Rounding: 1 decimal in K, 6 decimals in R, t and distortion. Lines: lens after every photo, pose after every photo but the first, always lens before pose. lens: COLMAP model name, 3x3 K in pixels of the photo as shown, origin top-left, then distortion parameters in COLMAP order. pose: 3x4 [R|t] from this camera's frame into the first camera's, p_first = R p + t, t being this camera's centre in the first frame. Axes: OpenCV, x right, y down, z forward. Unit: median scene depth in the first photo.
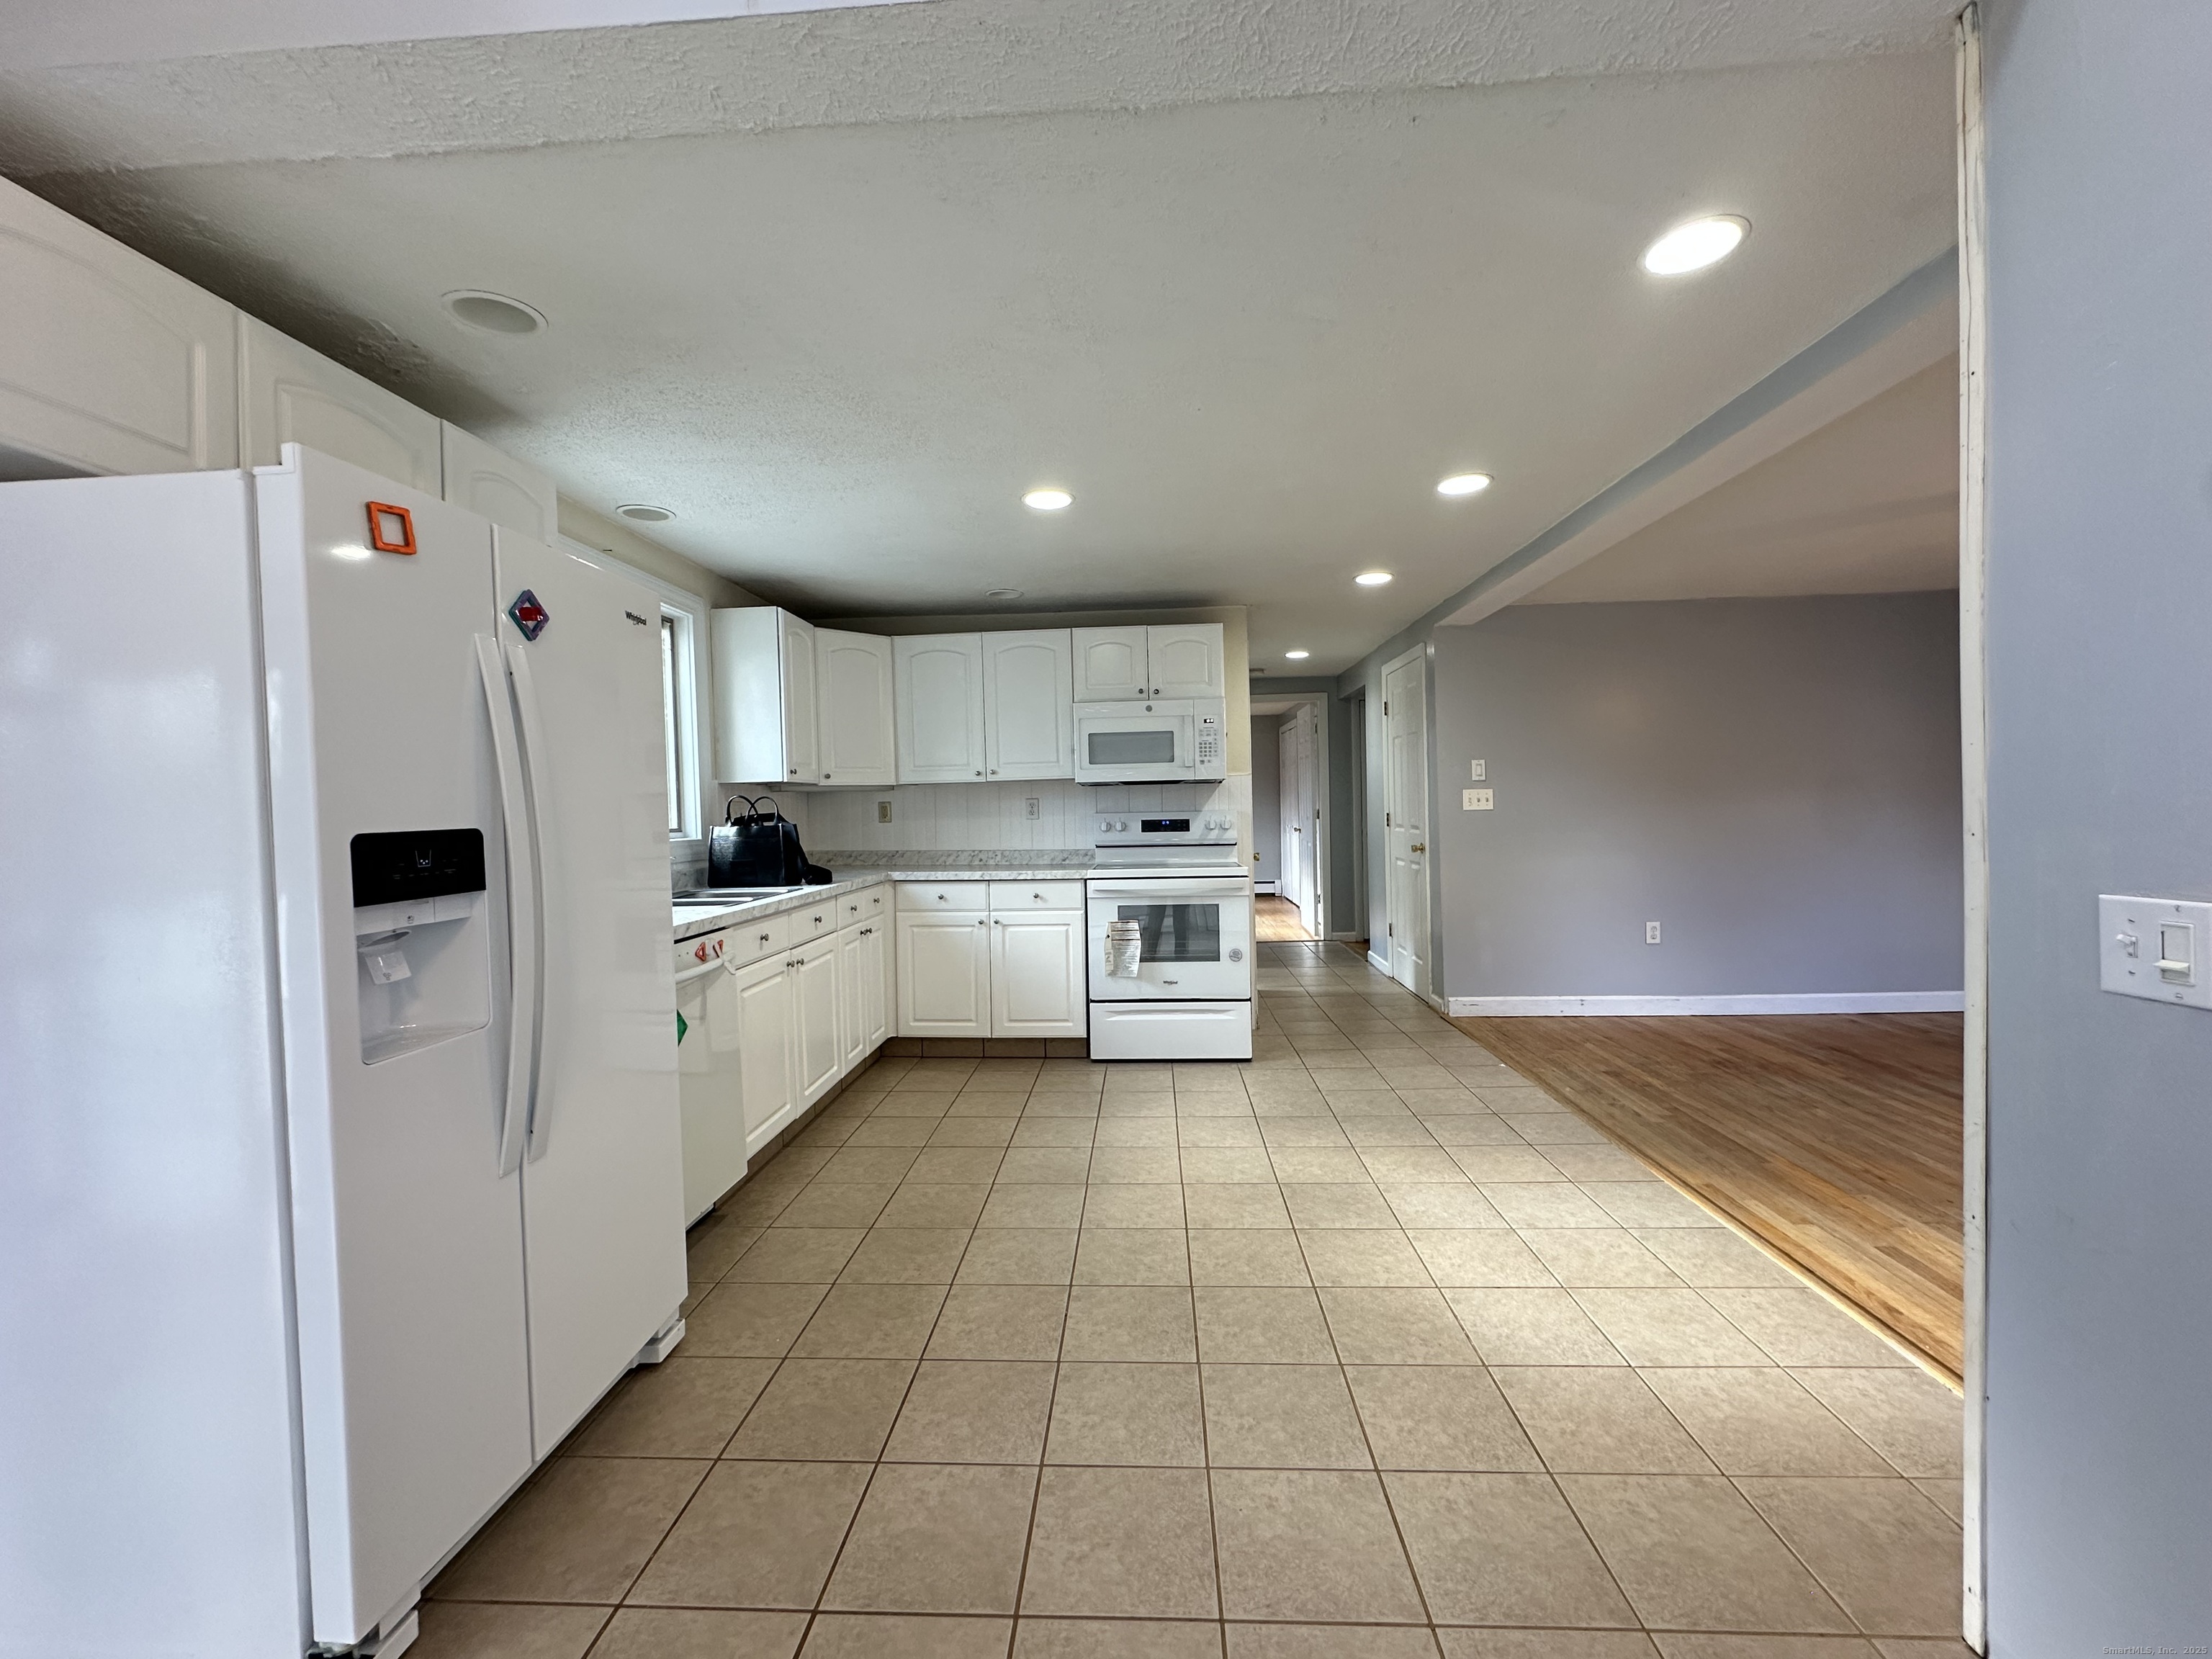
lens RADIAL K [[877.3, 0, 1105.7], [0, 877.3, 829.6], [0, 0, 1]] dist [-0.002984, -0.000092]
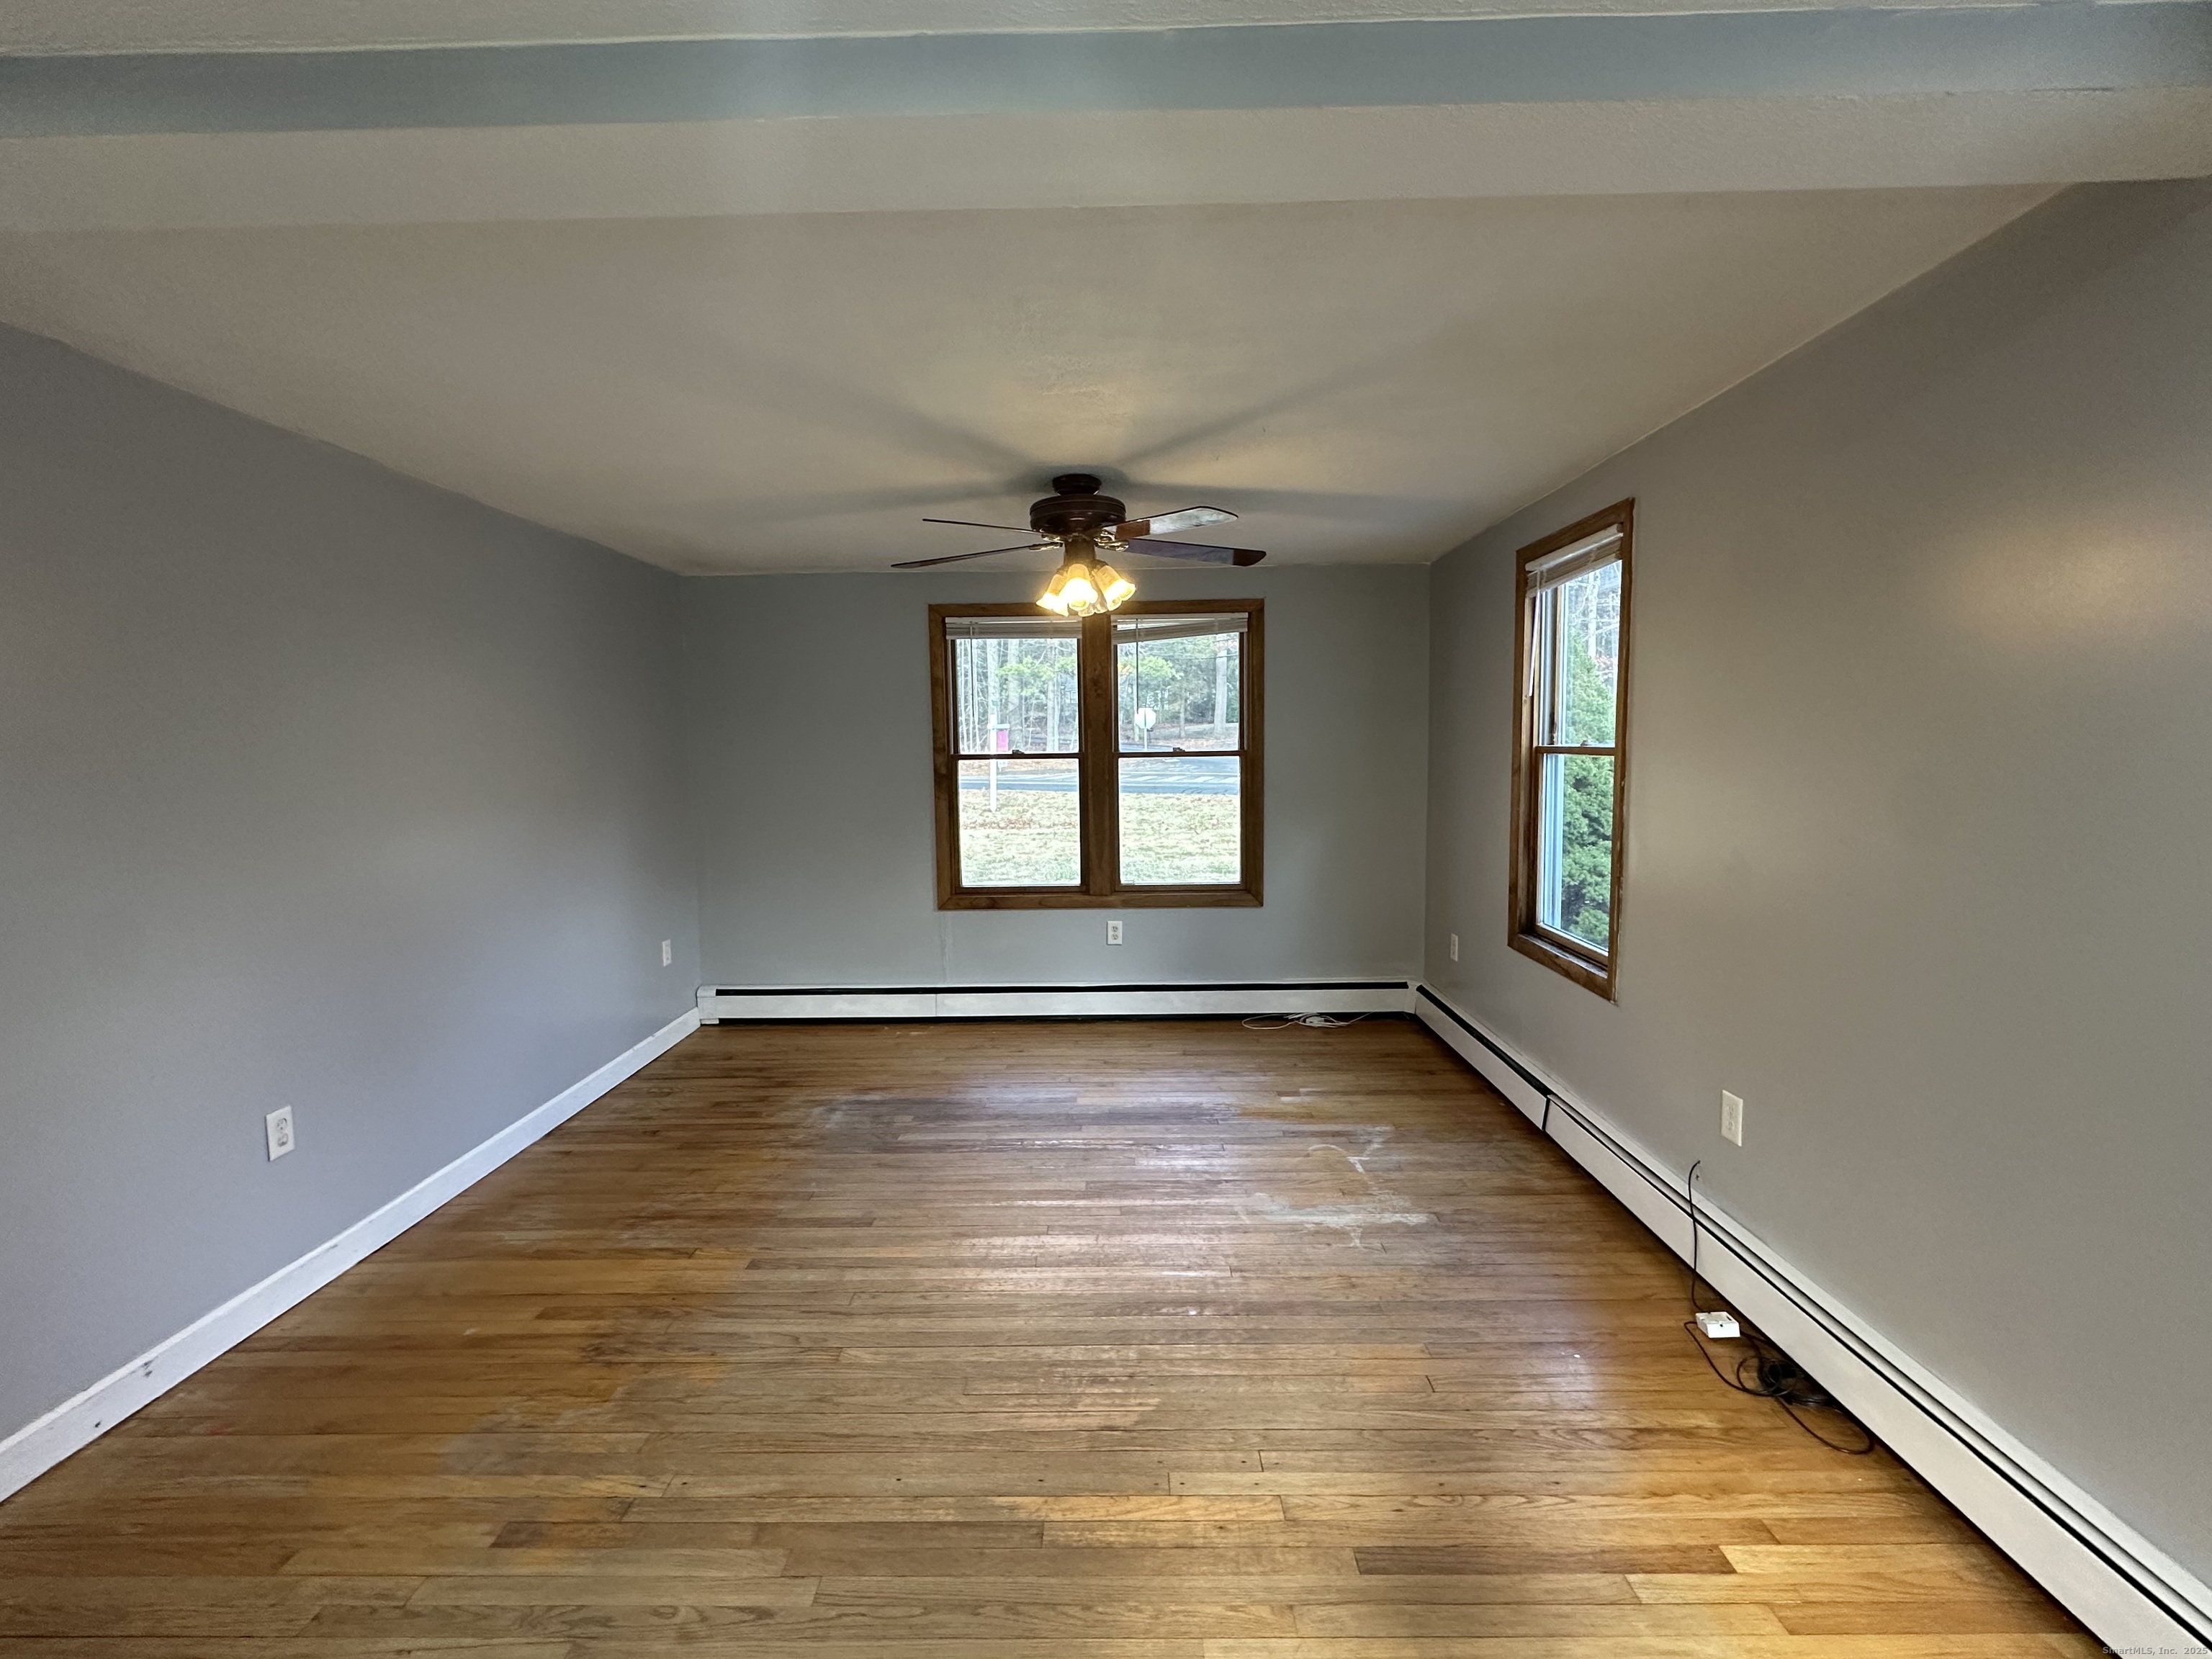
lens RADIAL K [[973.0, 0, 1106.5], [0, 973.0, 825.3], [0, 0, 1]] dist [-0.001517, 0.000416]
pose [[-0.042875, -0.057258, 0.997438, 0.140936], [0.041499, 0.997393, 0.059039, -0.080935], [-0.998218, 0.043924, -0.040387, 0.810838]]
